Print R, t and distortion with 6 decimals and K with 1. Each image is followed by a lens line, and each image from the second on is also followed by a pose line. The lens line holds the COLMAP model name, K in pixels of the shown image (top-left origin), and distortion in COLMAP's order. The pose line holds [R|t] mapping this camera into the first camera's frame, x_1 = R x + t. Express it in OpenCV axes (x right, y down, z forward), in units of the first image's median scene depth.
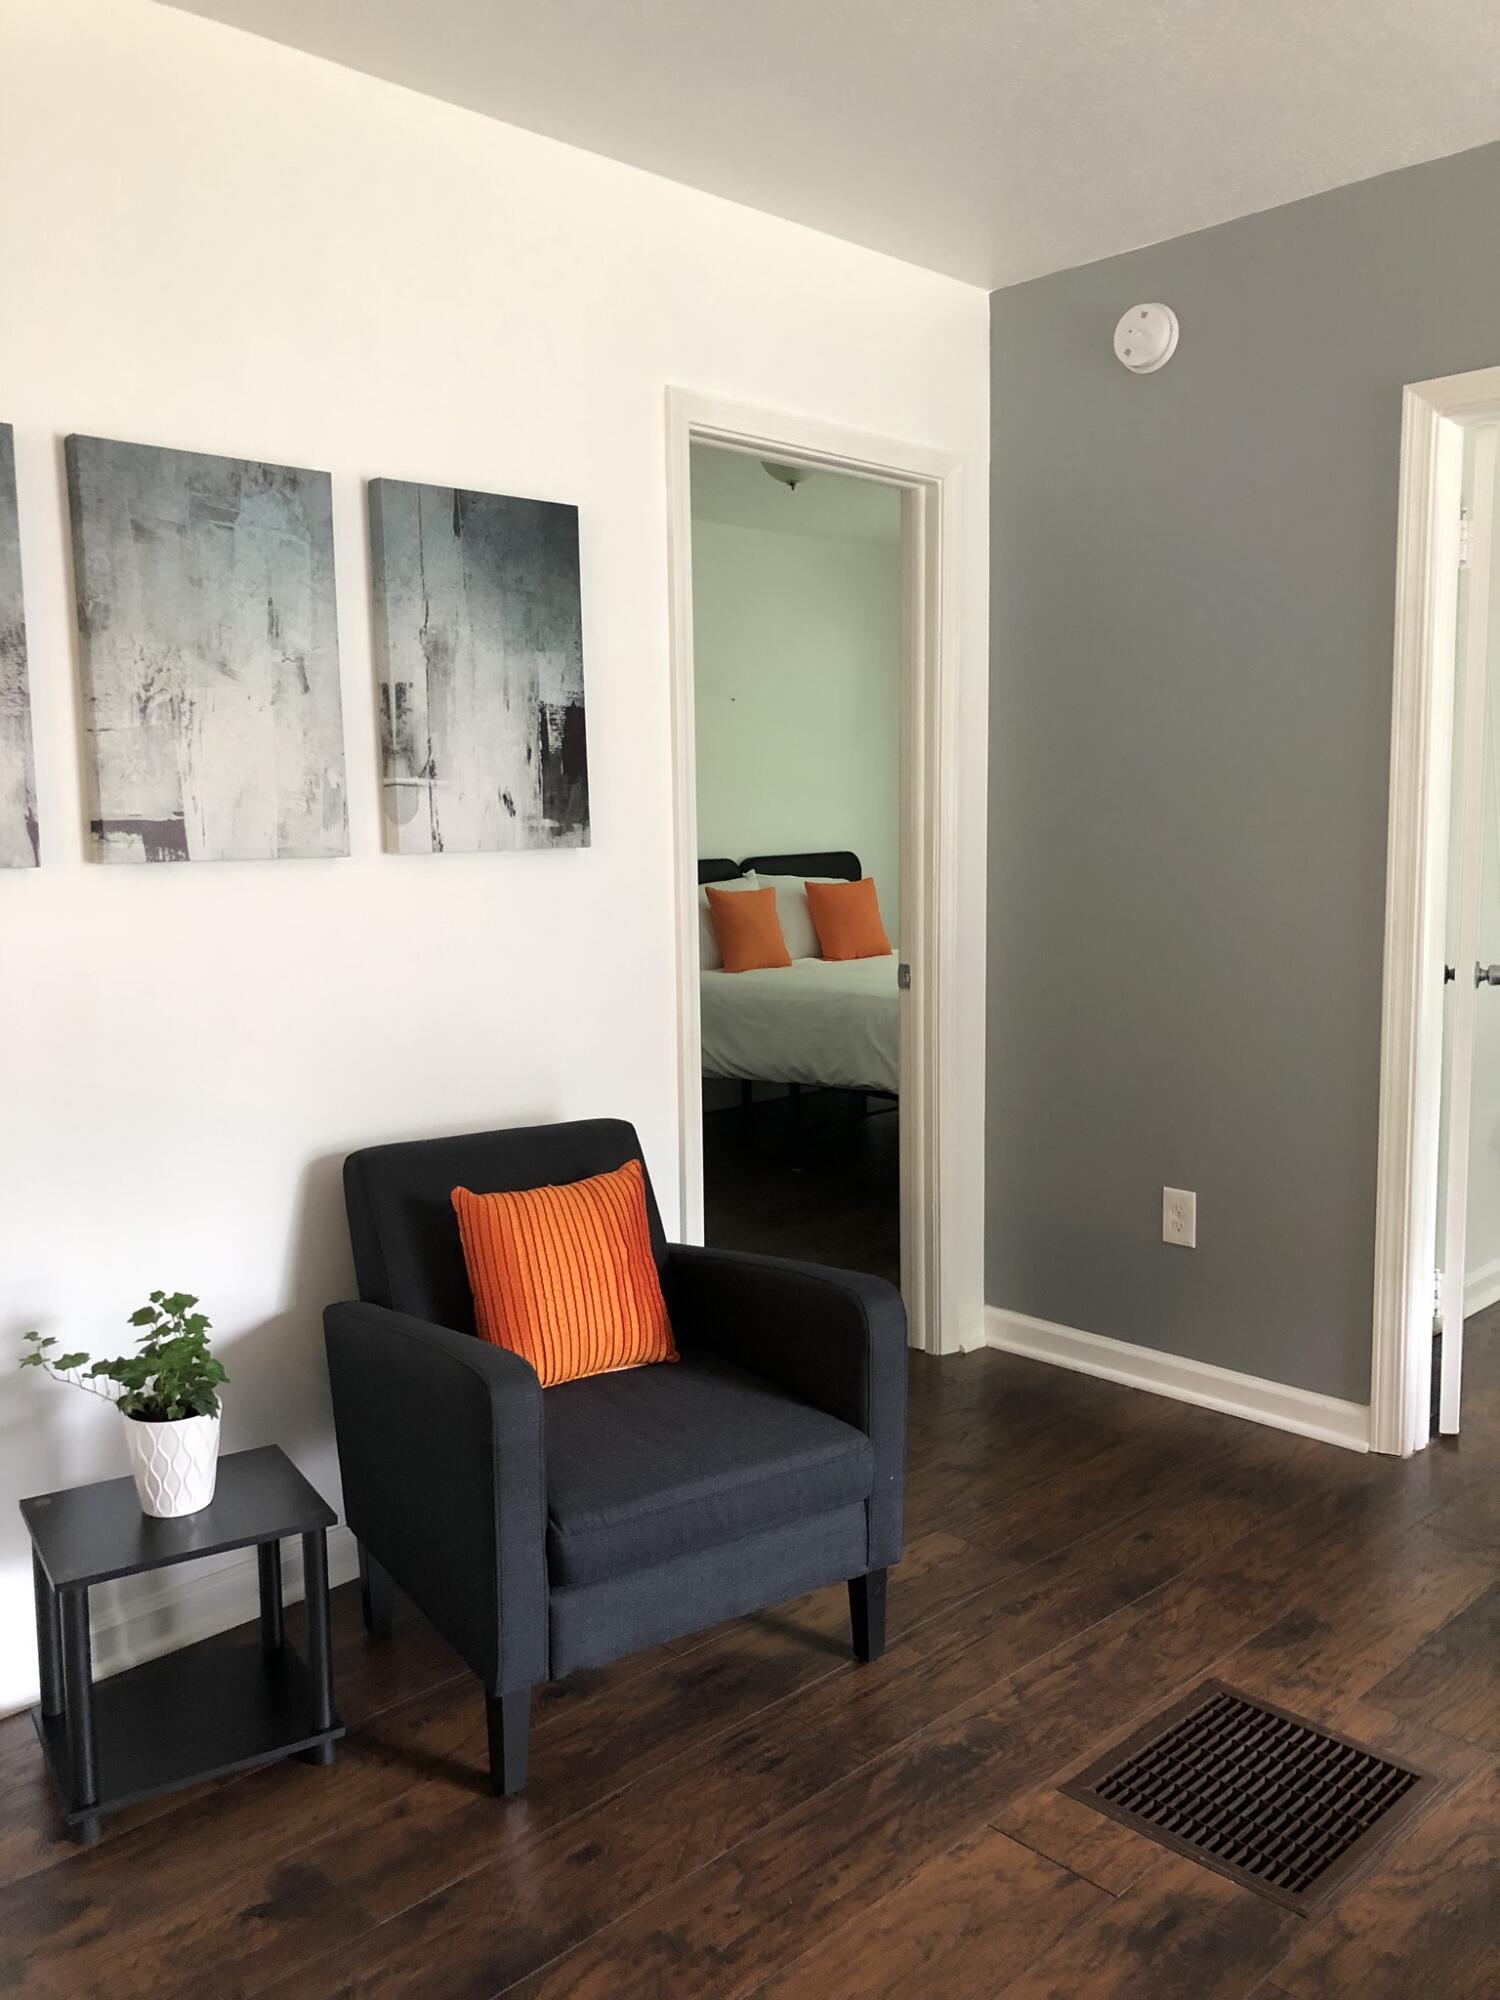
lens RADIAL K [[1653.7, 0, 763.9], [0, 1653.7, 993.4], [0, 0, 1]] dist [0.015021, -0.013703]
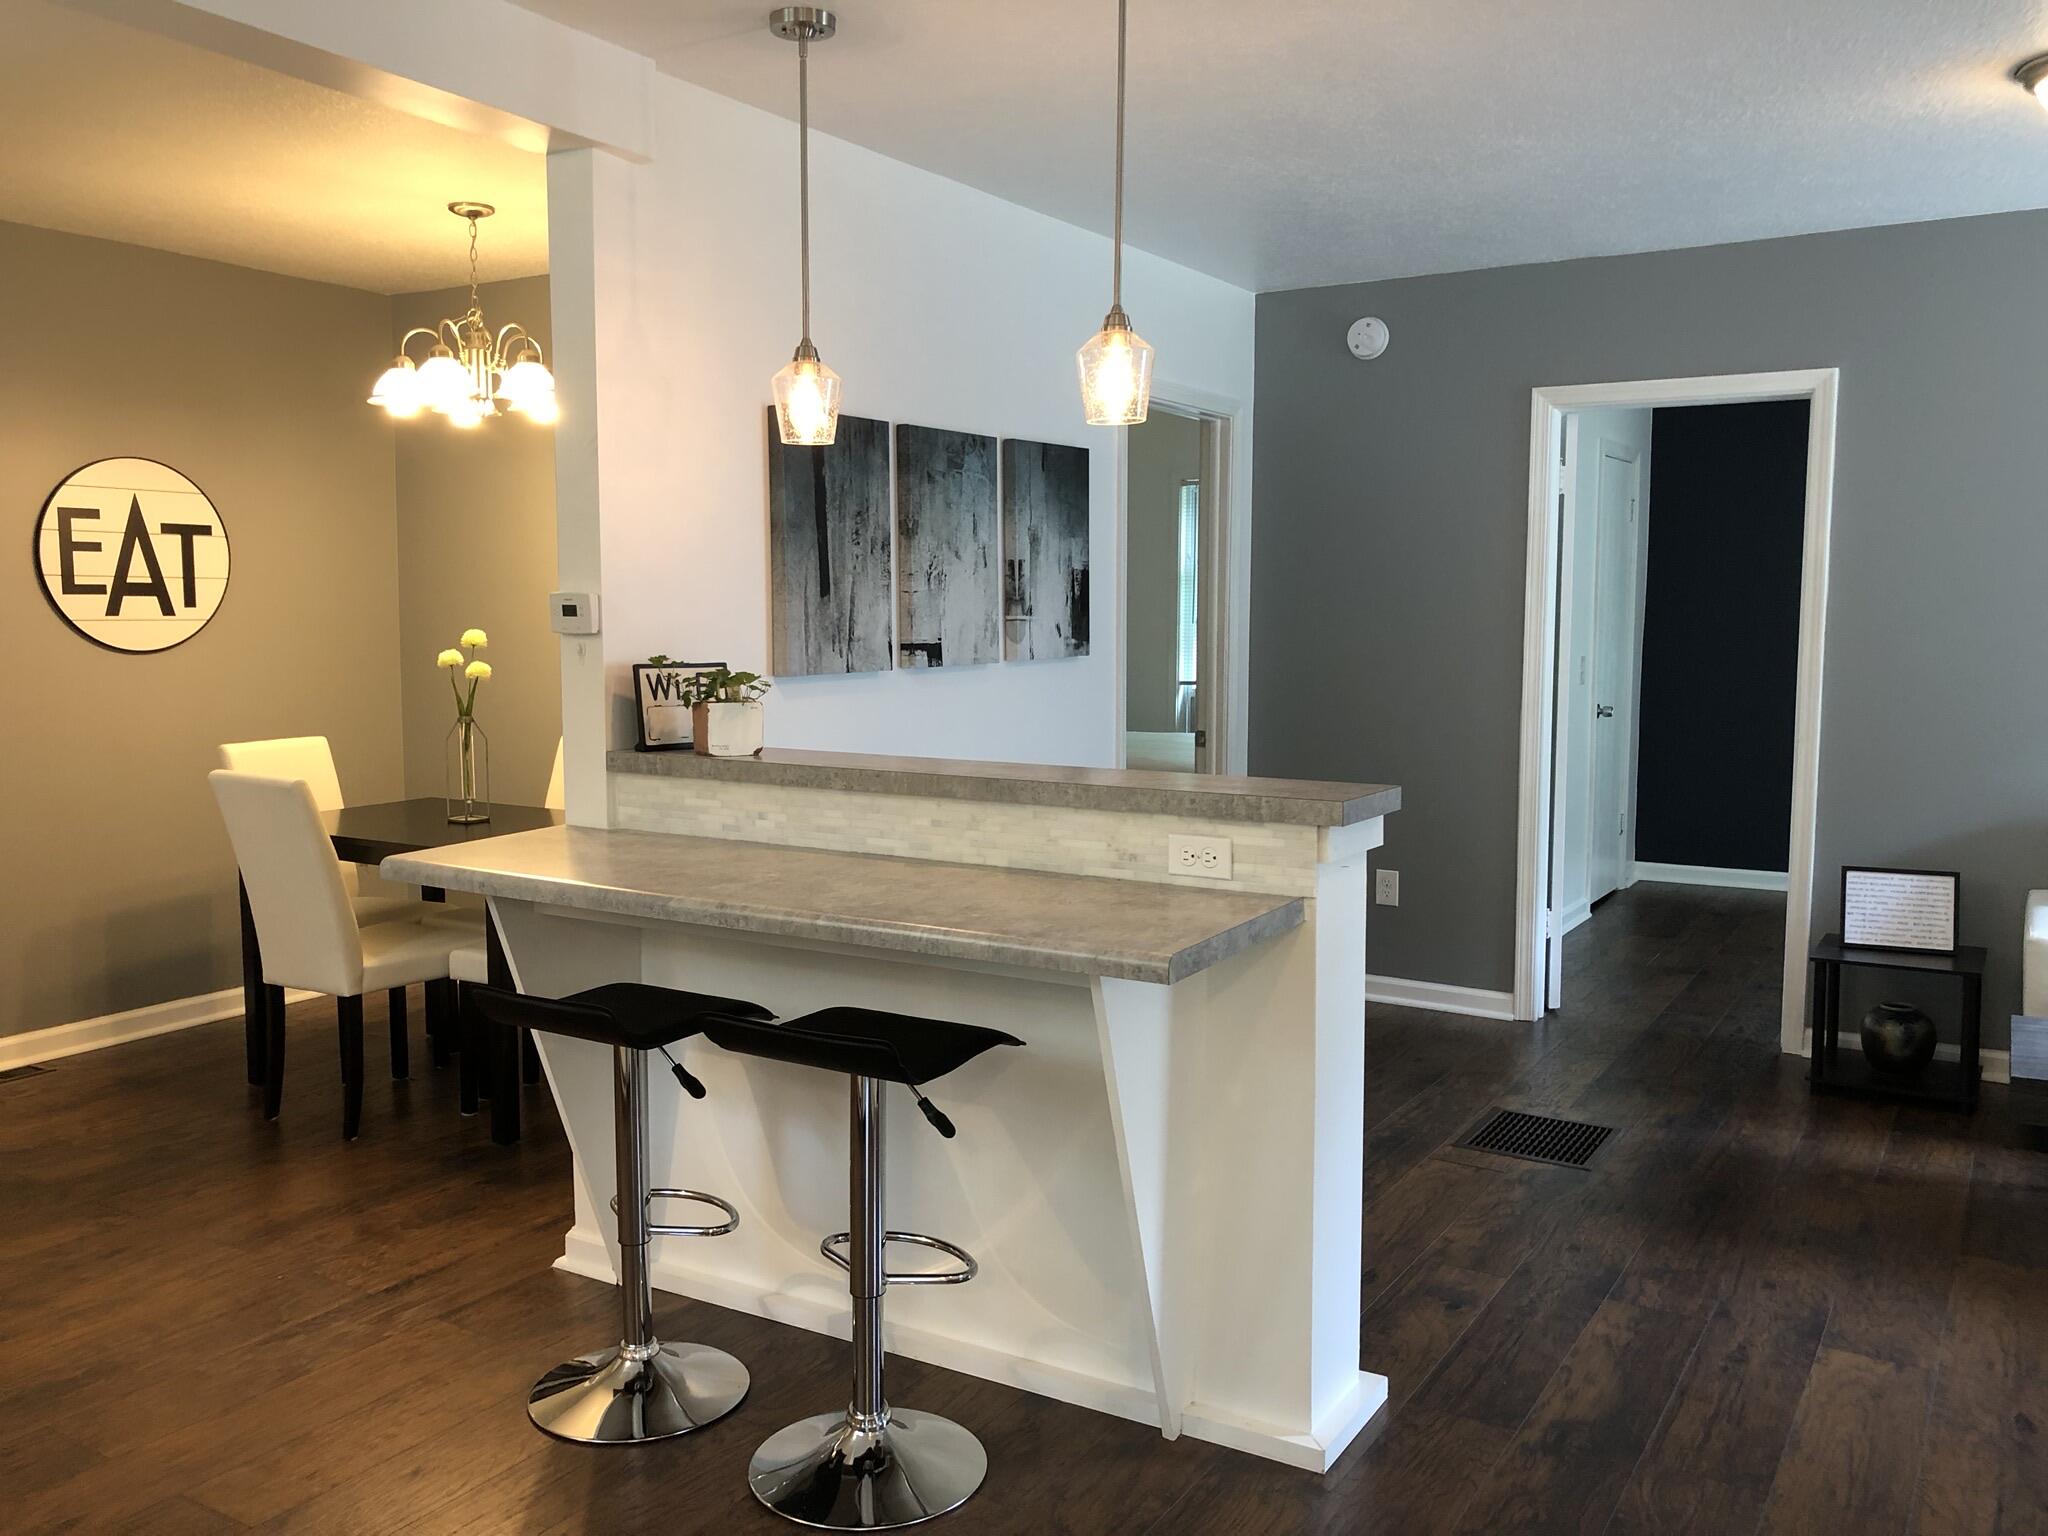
lens RADIAL K [[1693.4, 0, 1015.4], [0, 1693.4, 770.8], [0, 0, 1]] dist [0.015021, -0.013703]
pose [[0.973524, -0.010189, 0.228356, -0.607314], [0.011598, 0.999921, -0.004827, 0.033637], [-0.228289, 0.007348, 0.973566, -0.652456]]
